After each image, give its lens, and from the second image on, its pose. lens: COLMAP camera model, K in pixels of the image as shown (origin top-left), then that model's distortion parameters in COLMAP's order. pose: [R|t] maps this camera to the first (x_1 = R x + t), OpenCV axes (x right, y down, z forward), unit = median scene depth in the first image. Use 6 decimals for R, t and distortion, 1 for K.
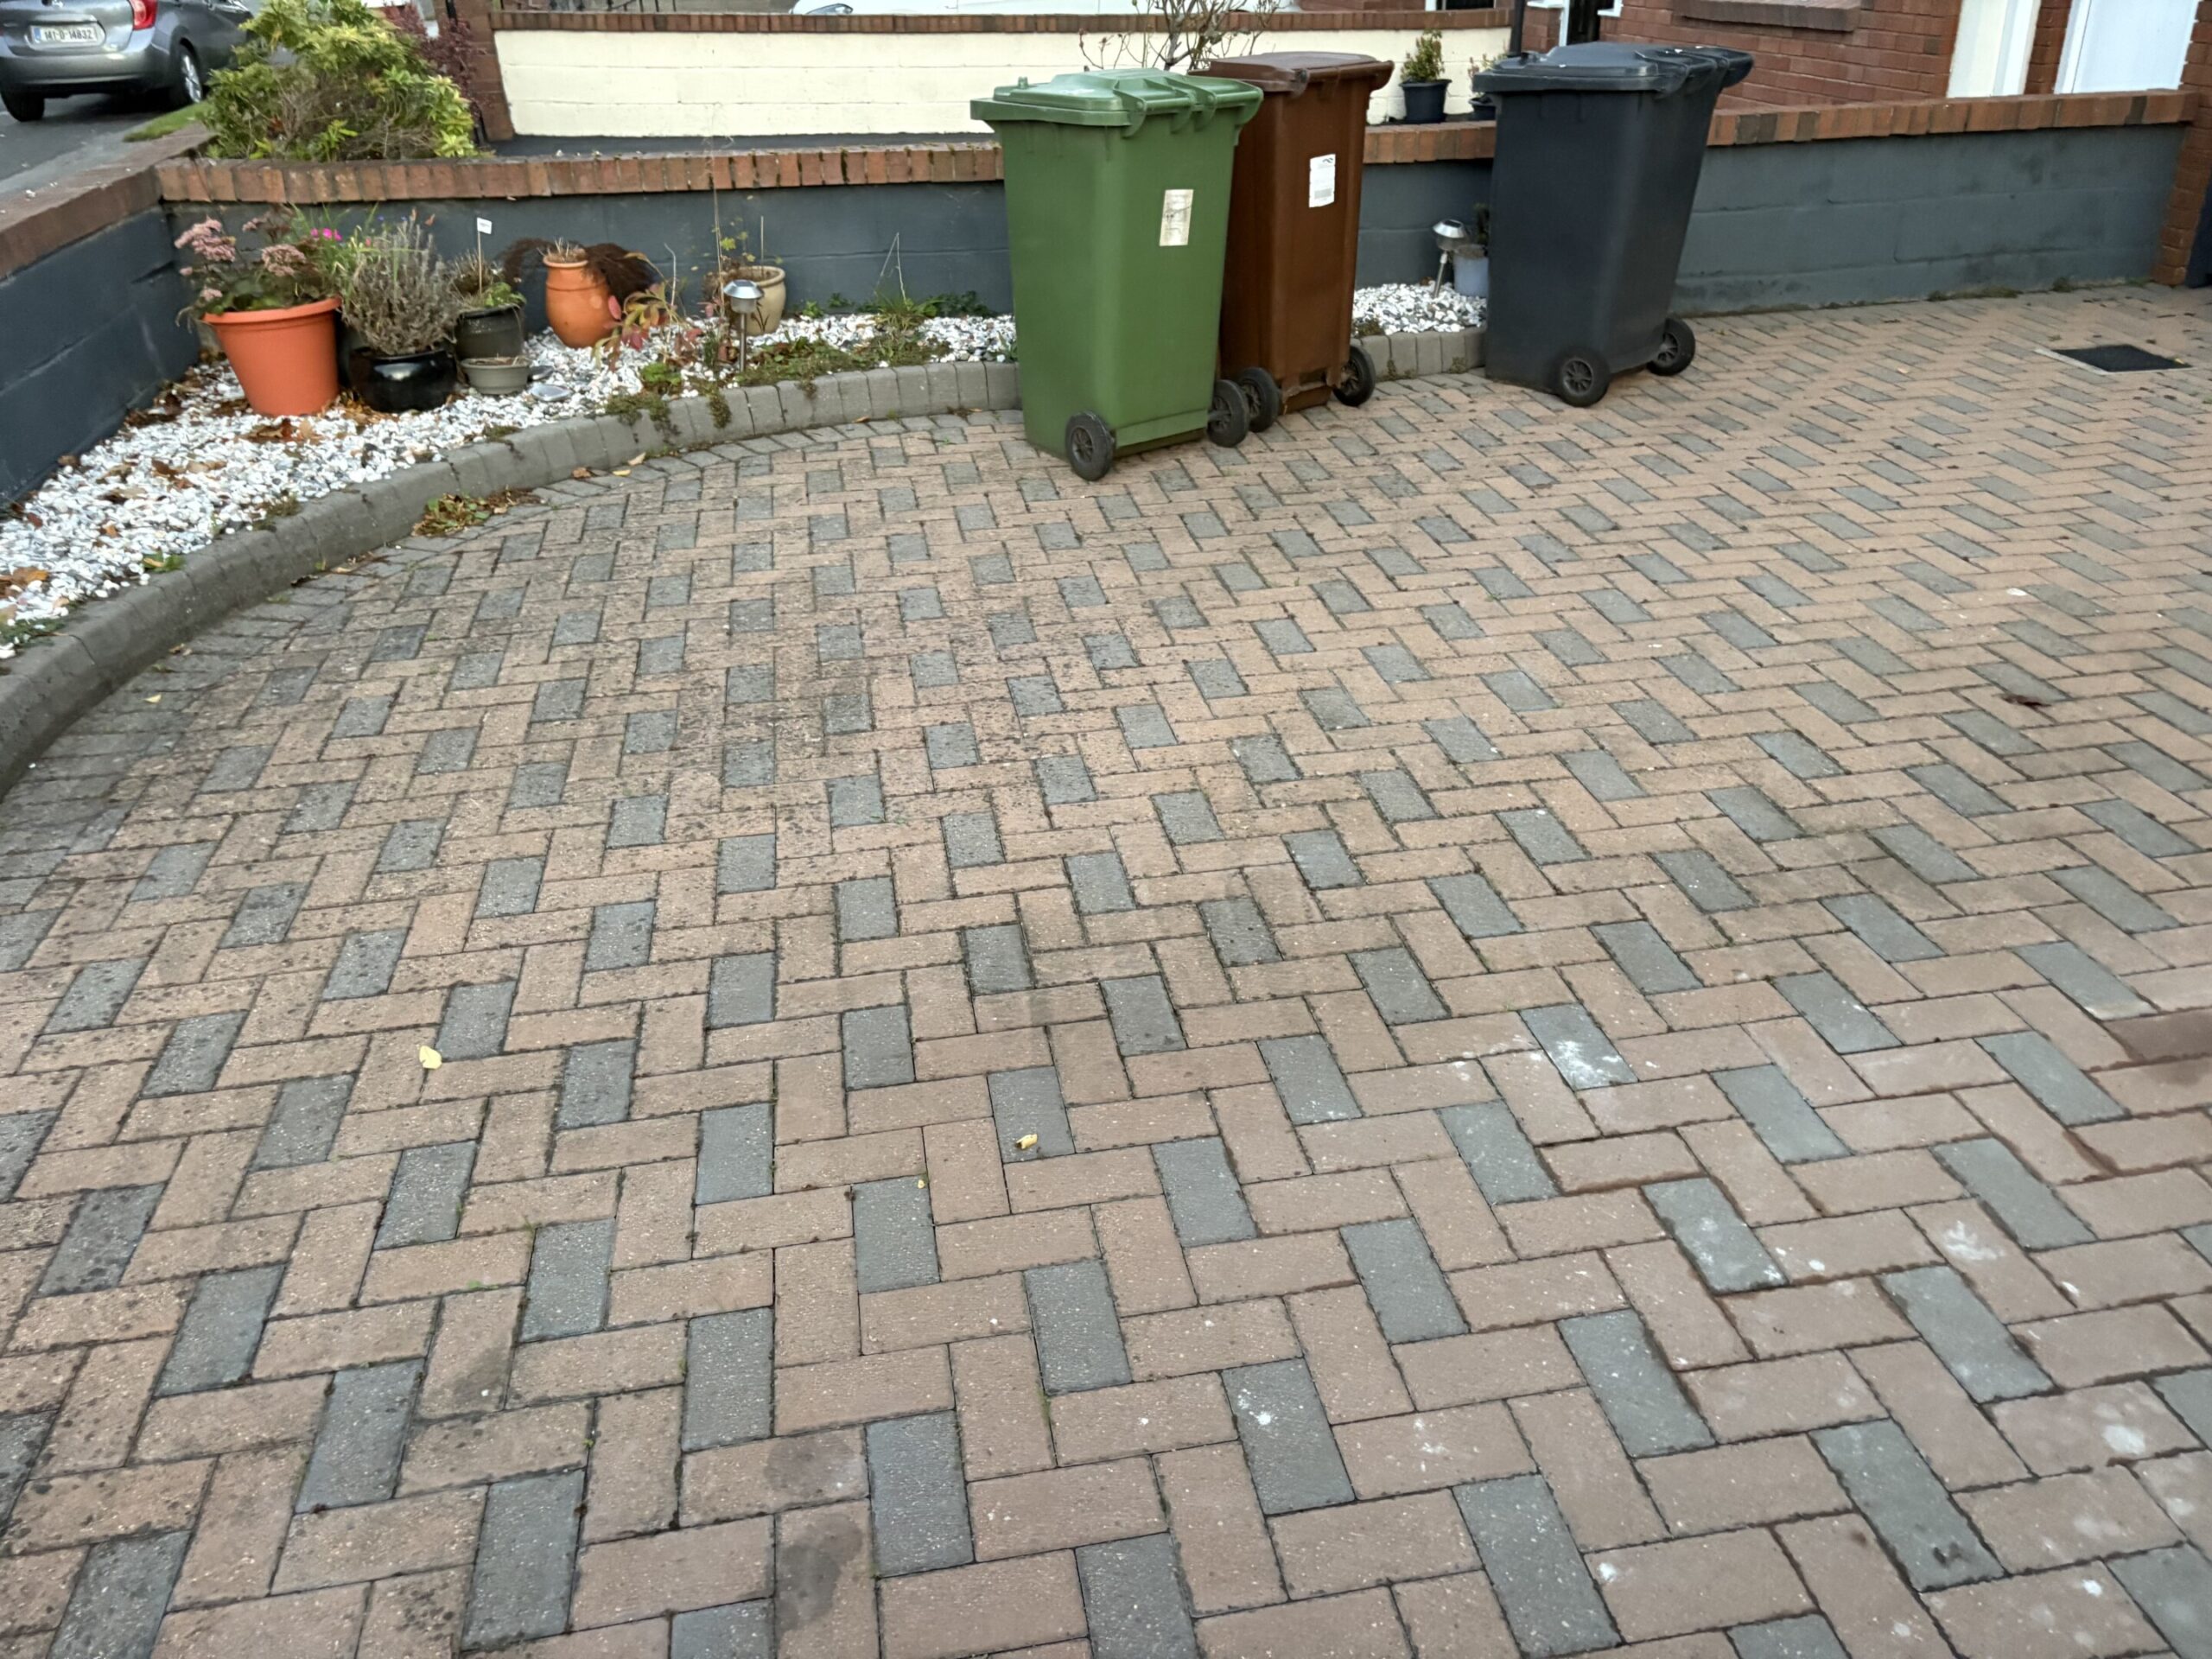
lens RADIAL K [[1698.8, 0, 1099.0], [0, 1698.8, 821.0], [0, 0, 1]] dist [0.054051, -0.058267]
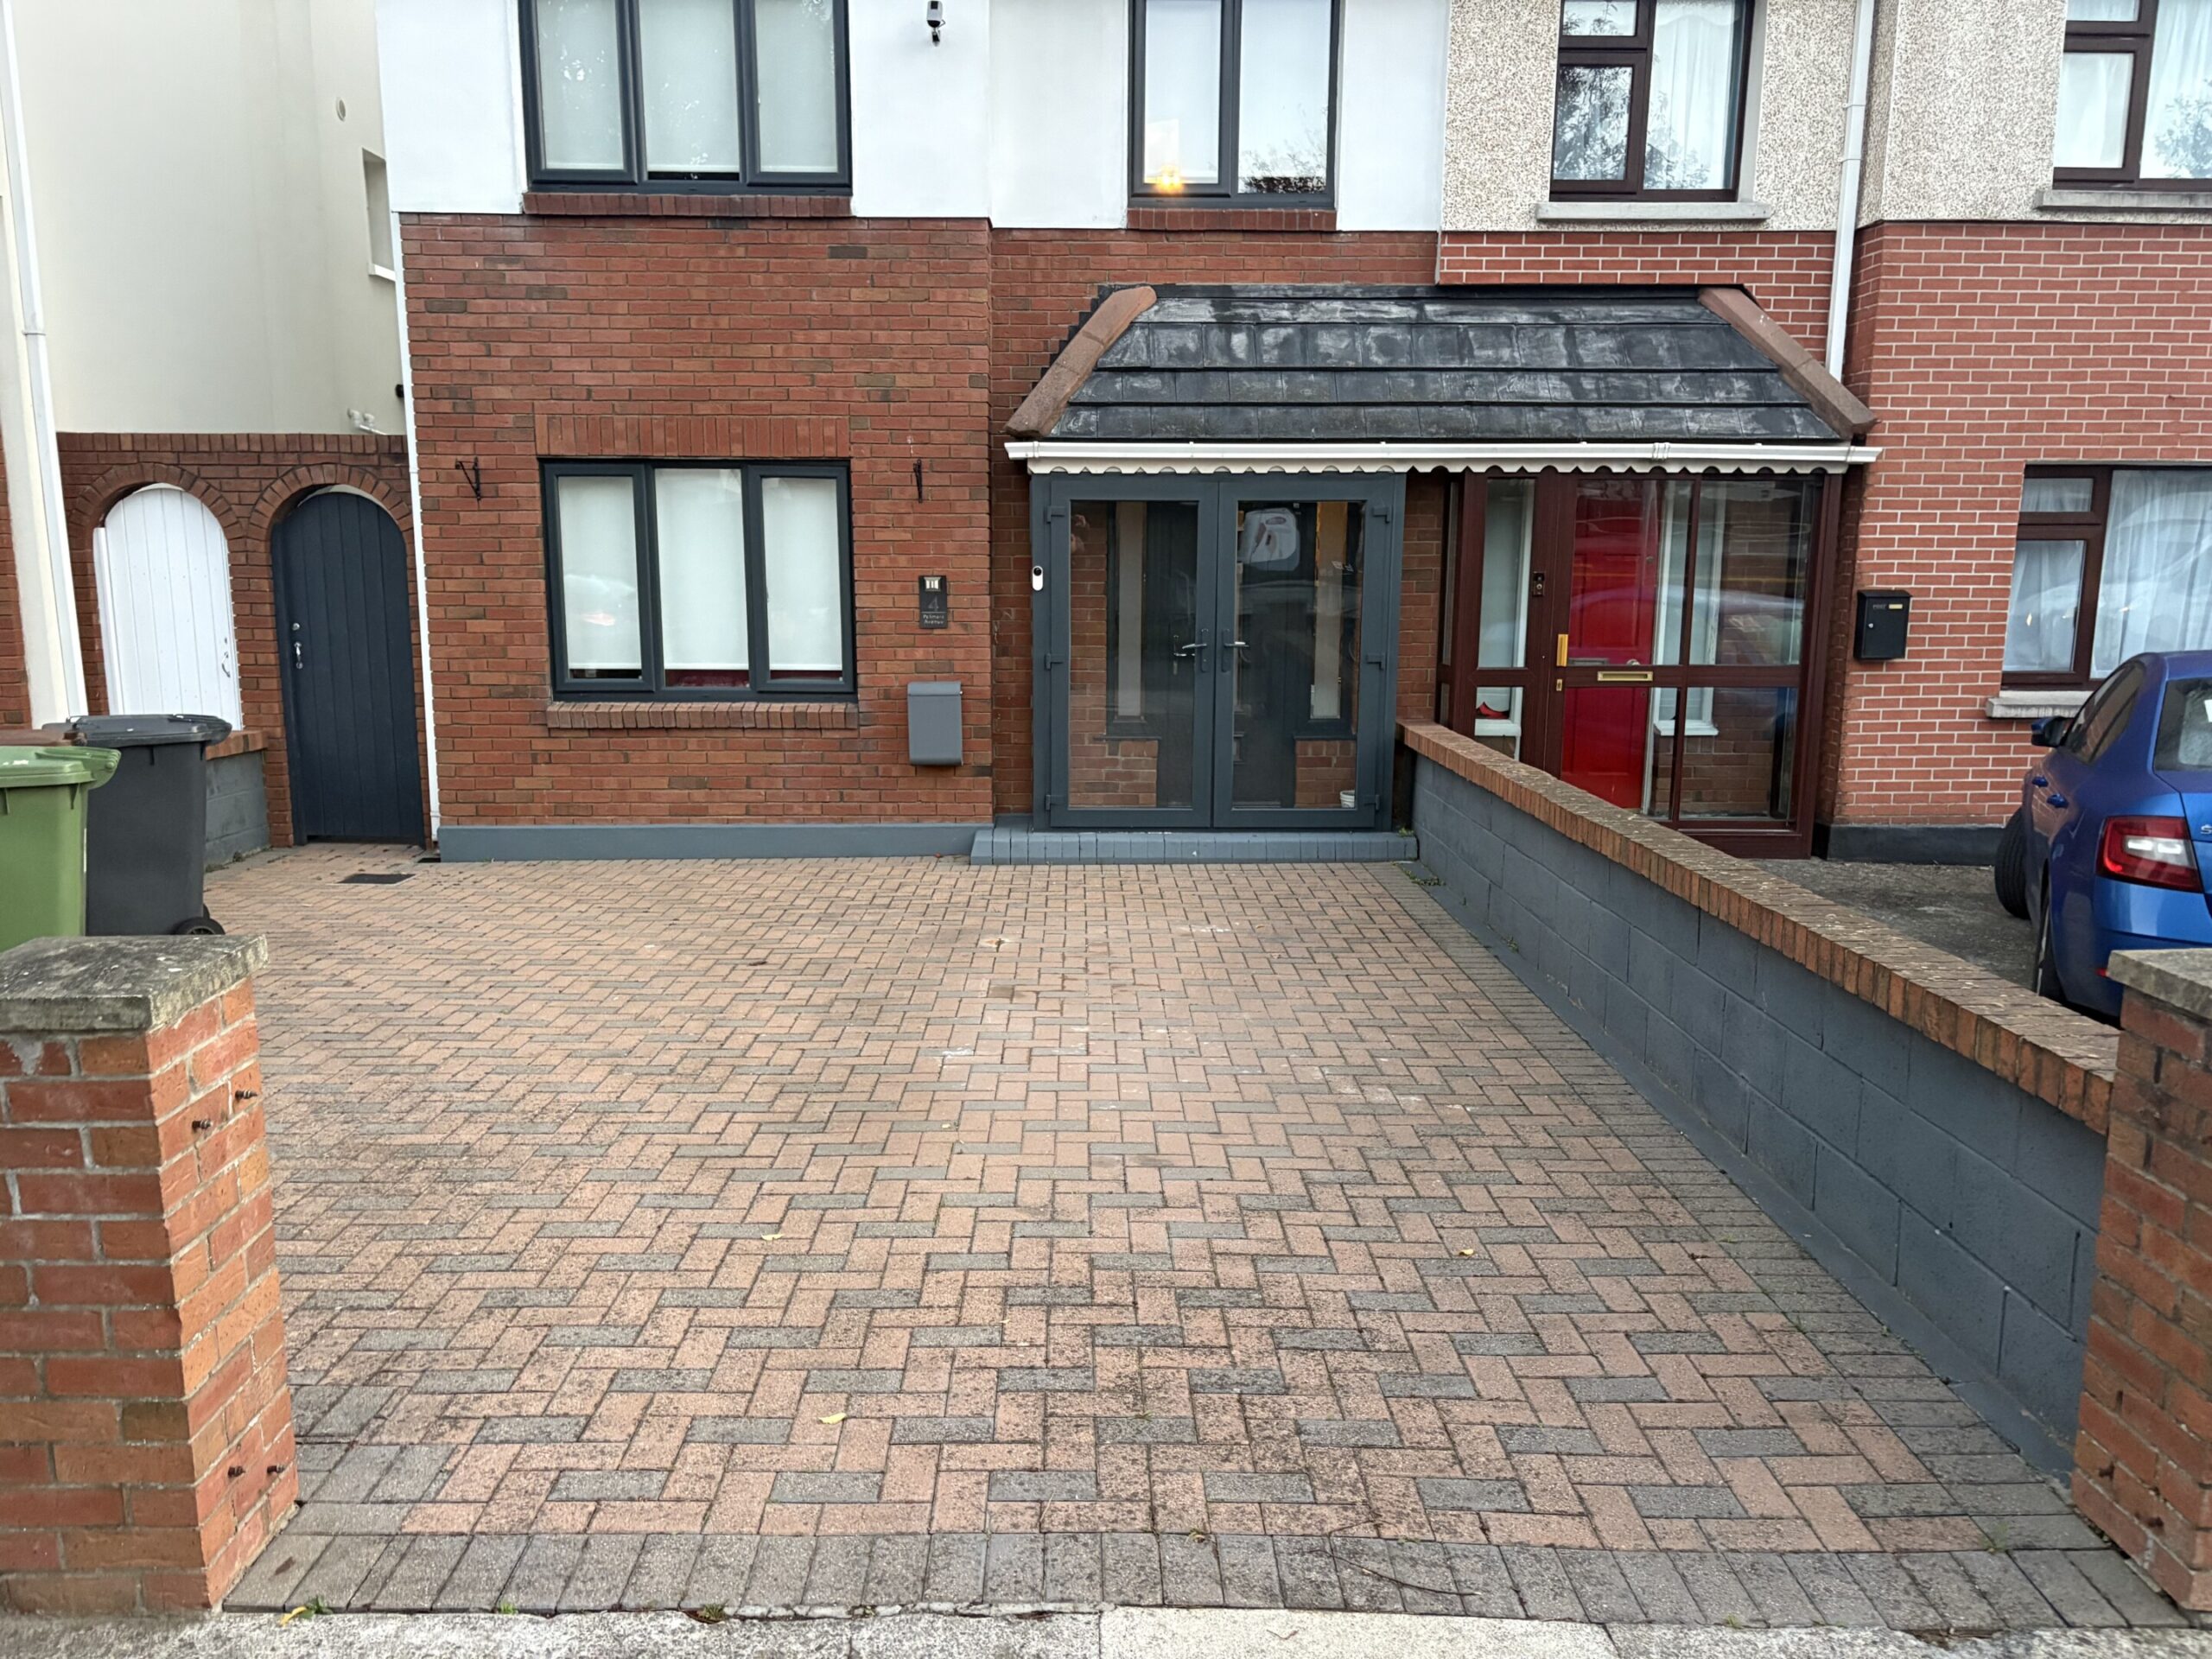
lens RADIAL K [[1698.8, 0, 1103.4], [0, 1698.8, 838.0], [0, 0, 1]] dist [0.054051, -0.058267]
pose [[0.142739, -0.122324, 0.982172, -1.673099], [0.455360, 0.889191, 0.044566, -0.121885], [-0.878790, 0.440881, 0.182624, 0.174232]]
